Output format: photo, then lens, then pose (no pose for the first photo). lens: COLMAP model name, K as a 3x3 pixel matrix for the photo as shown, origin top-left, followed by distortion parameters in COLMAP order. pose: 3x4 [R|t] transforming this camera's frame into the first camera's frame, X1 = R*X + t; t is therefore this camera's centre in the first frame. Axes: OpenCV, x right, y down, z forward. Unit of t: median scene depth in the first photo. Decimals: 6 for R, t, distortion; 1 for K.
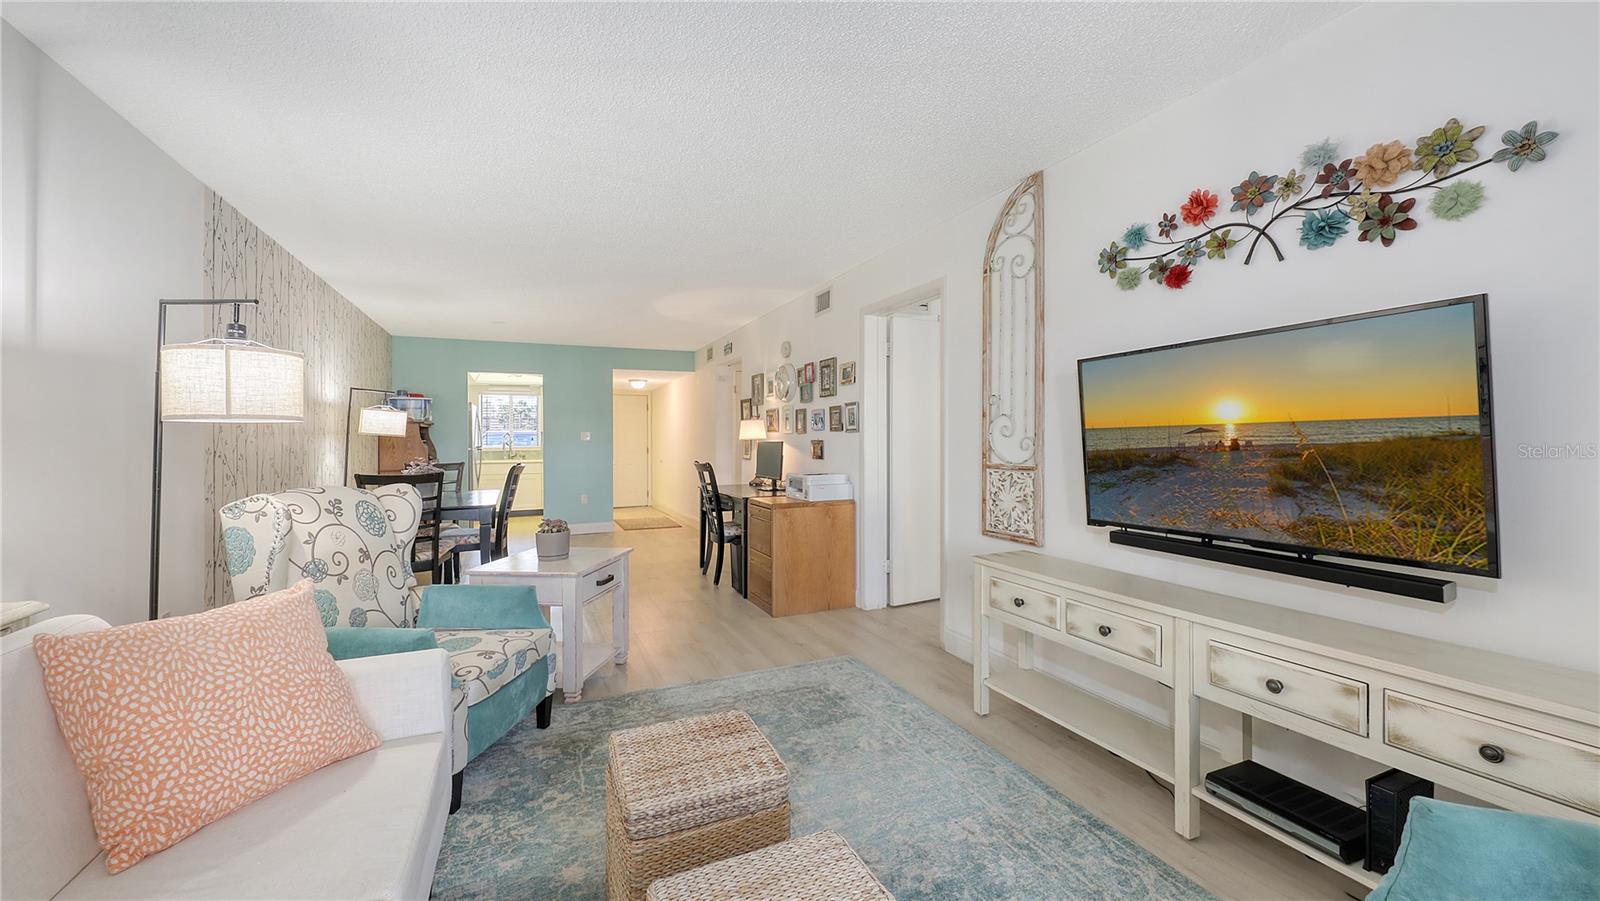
lens RADIAL K [[614.6, 0, 783.8], [0, 614.6, 442.6], [0, 0, 1]] dist [-0.000867, -0.001264]
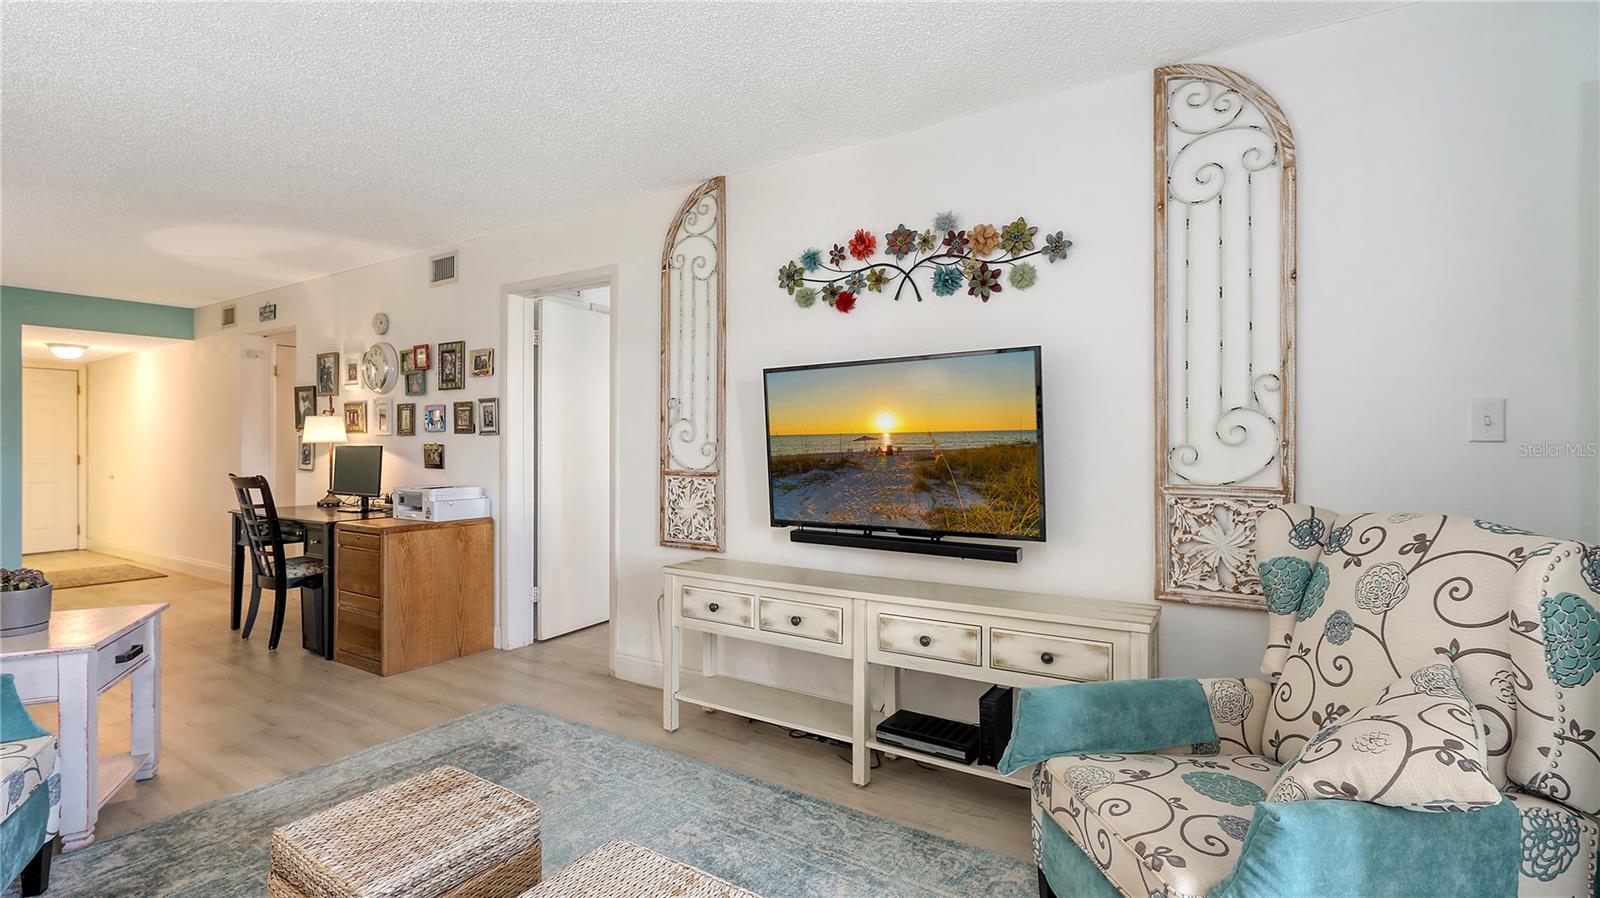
lens RADIAL K [[731.0, 0, 799.9], [0, 731.0, 451.8], [0, 0, 1]] dist [0.000811, -0.000885]
pose [[0.830419, 0.001129, 0.557139, -0.172254], [-0.003339, 0.999990, 0.002951, 0.002119], [-0.557130, -0.004311, 0.830414, -0.071516]]
